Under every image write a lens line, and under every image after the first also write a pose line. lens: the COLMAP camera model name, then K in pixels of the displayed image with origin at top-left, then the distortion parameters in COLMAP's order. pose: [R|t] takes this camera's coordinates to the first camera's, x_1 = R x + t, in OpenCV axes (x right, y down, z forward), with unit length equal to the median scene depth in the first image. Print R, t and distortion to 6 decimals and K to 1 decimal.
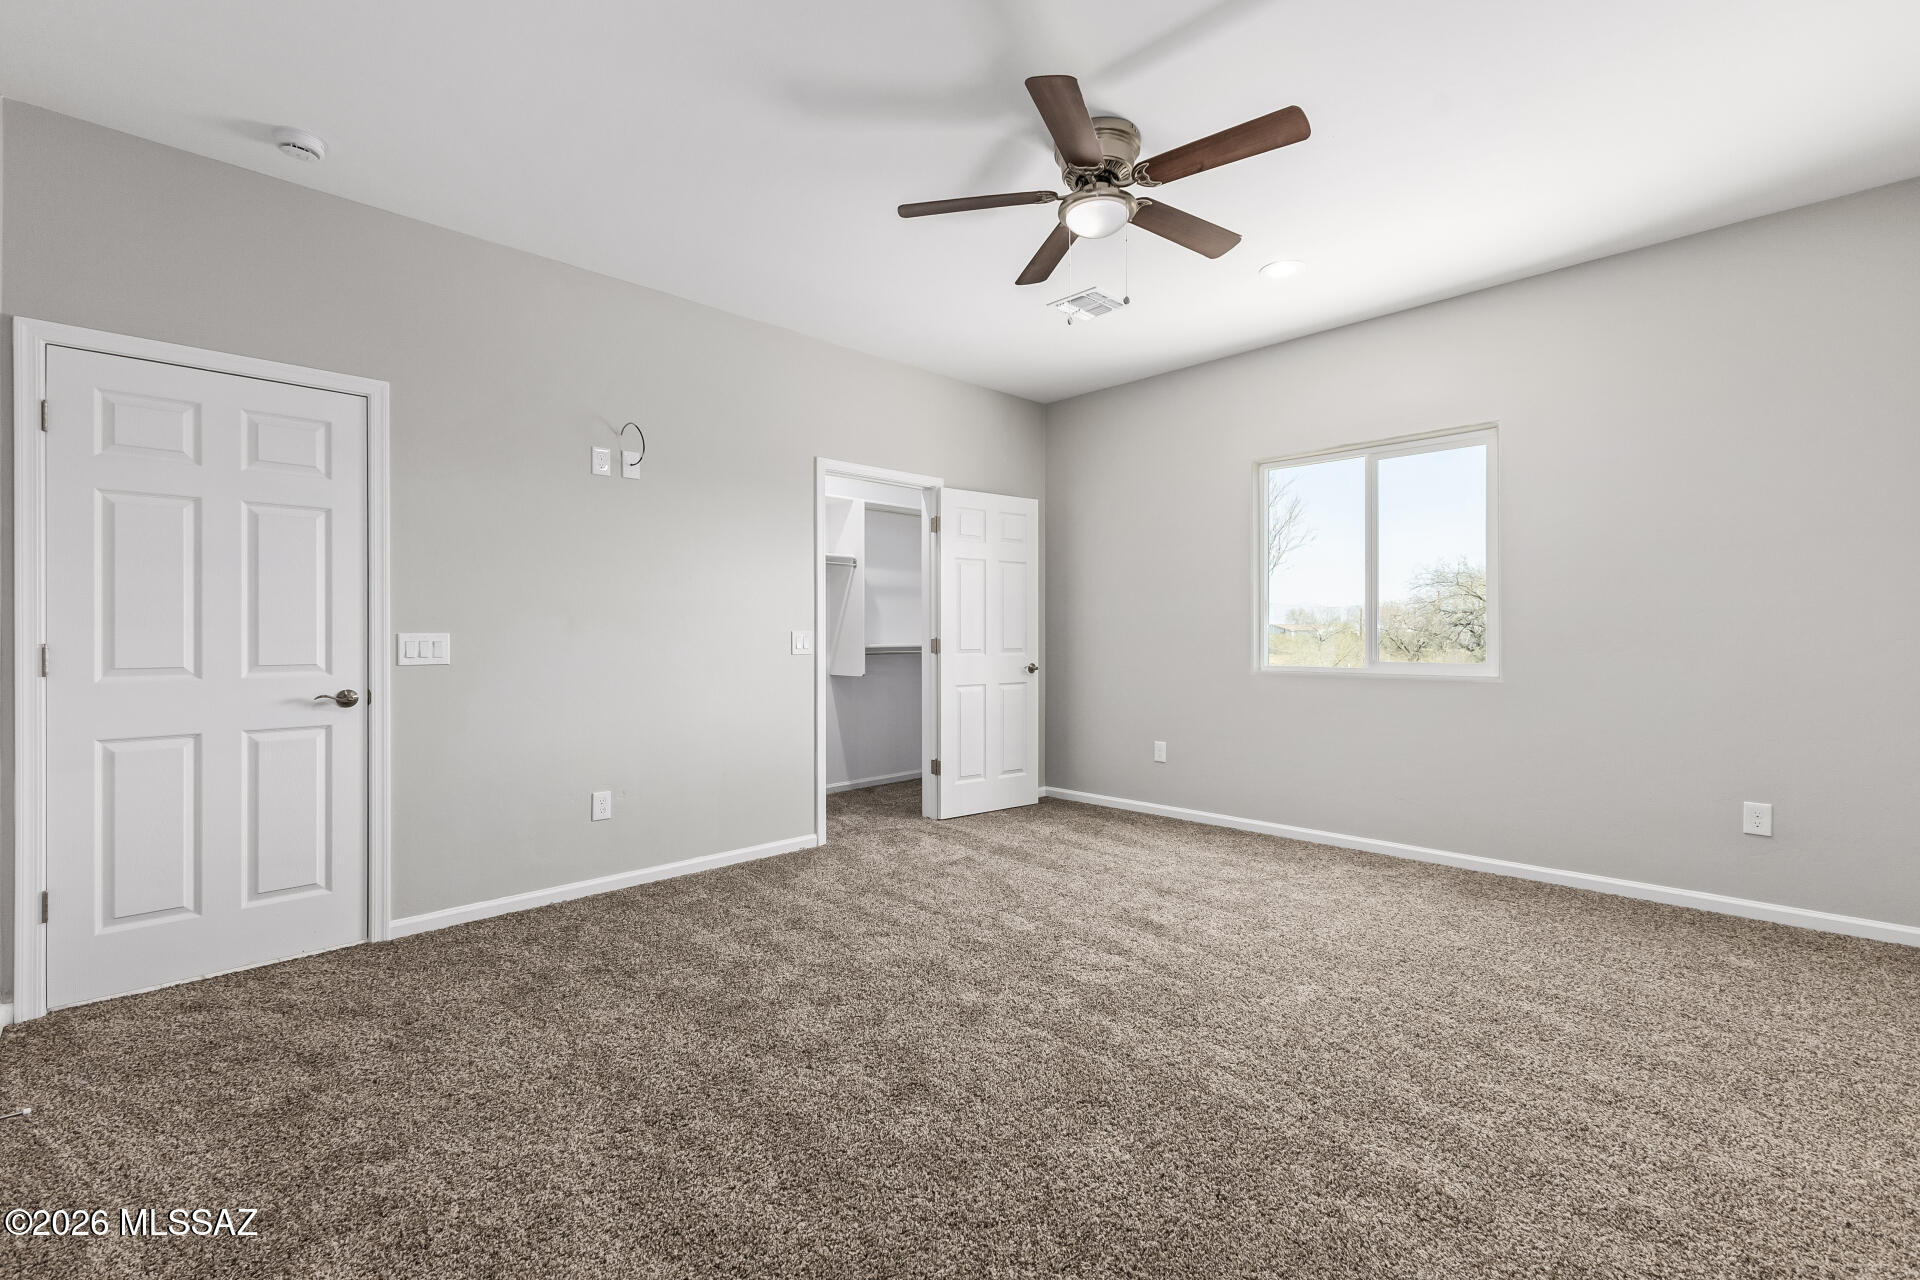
lens RADIAL K [[836.9, 0, 956.9], [0, 836.9, 634.7], [0, 0, 1]] dist [0.010309, -0.001505]
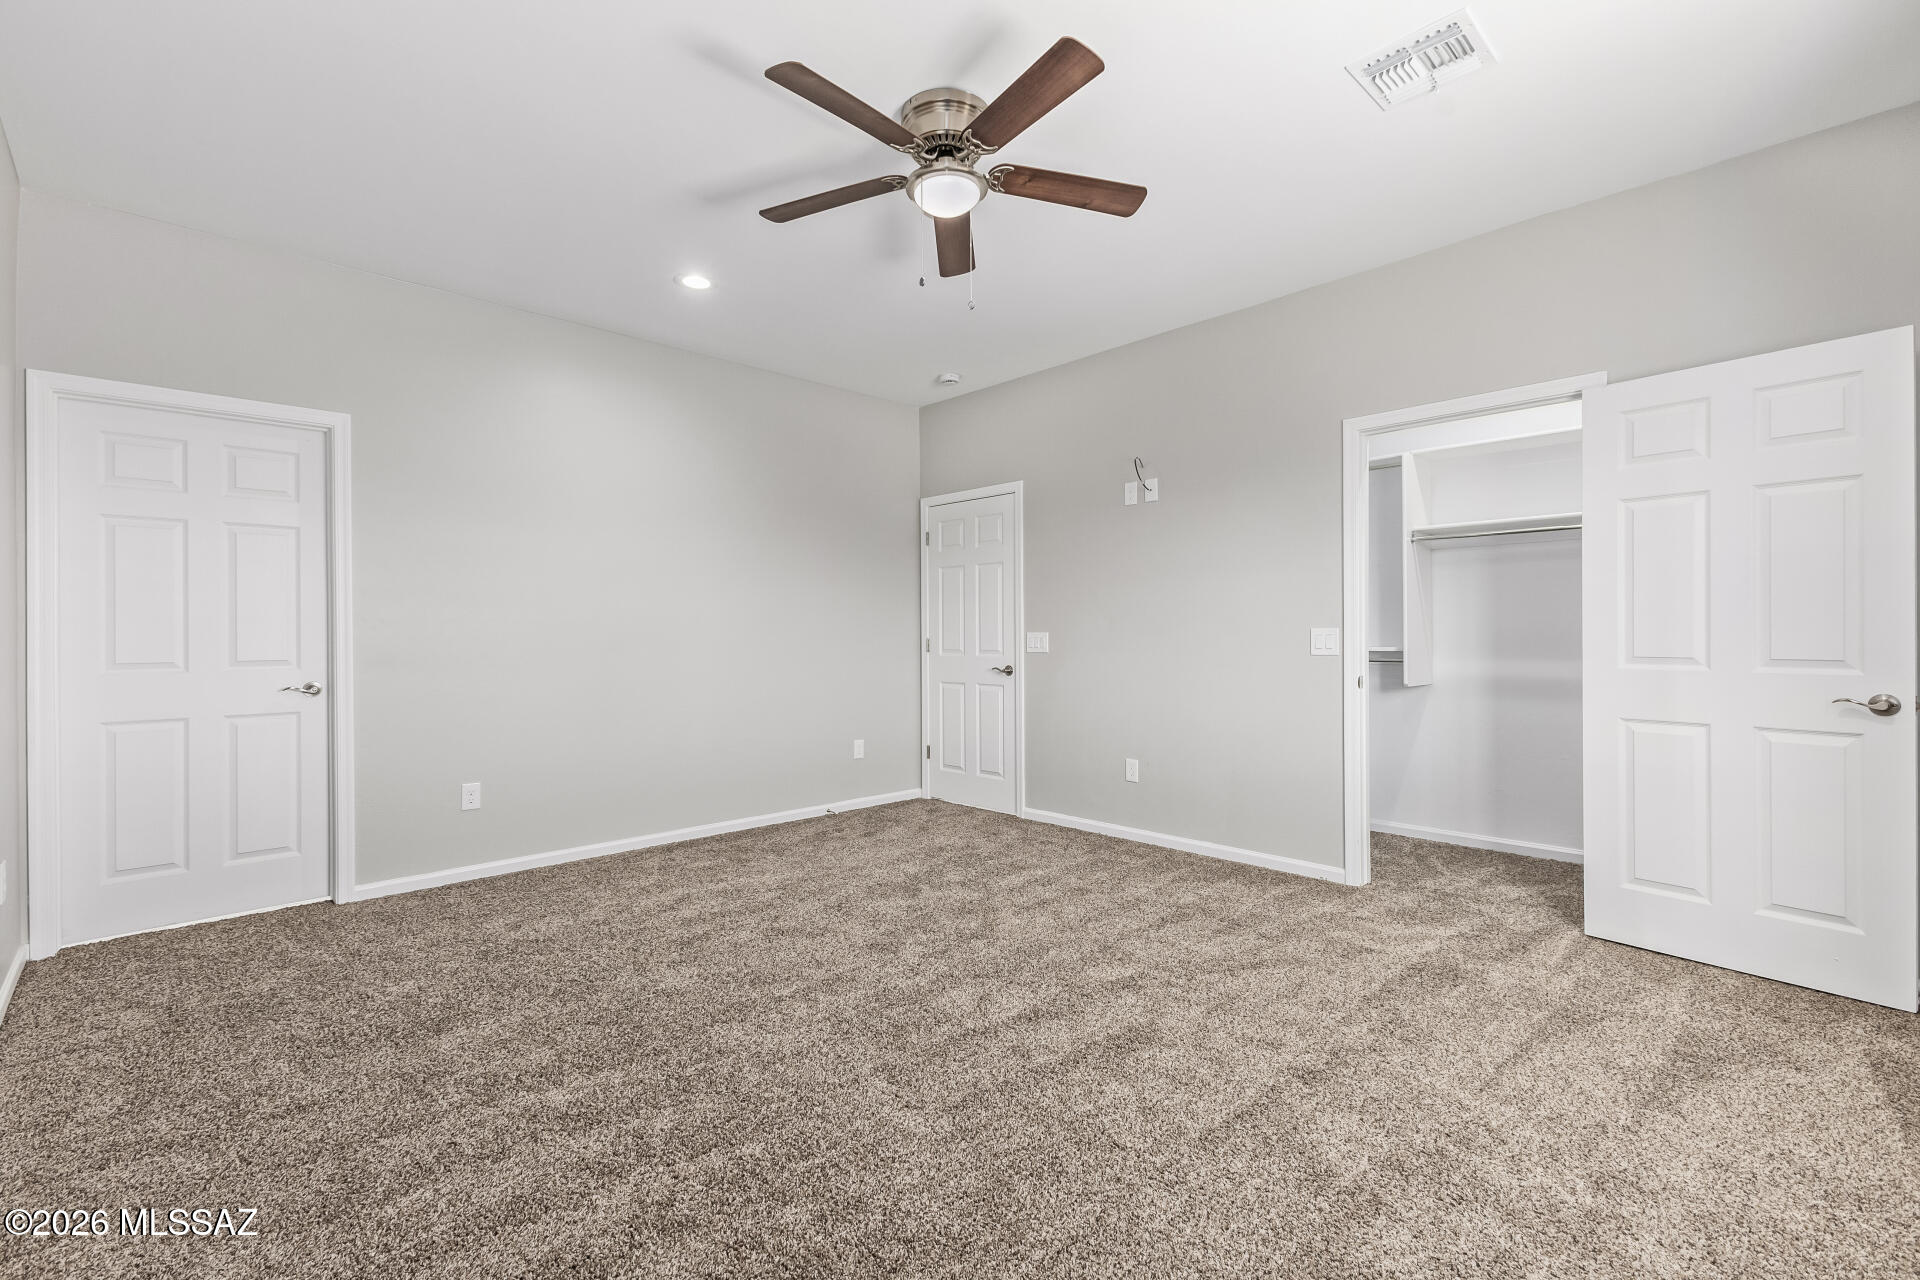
lens RADIAL K [[836.9, 0, 957.6], [0, 836.9, 639.7], [0, 0, 1]] dist [0.010309, -0.001505]
pose [[-0.010011, 0.010480, -0.999895, 0.887167], [0.006170, 0.999927, 0.010418, -0.005805], [0.999931, -0.006065, -0.010075, 0.810919]]
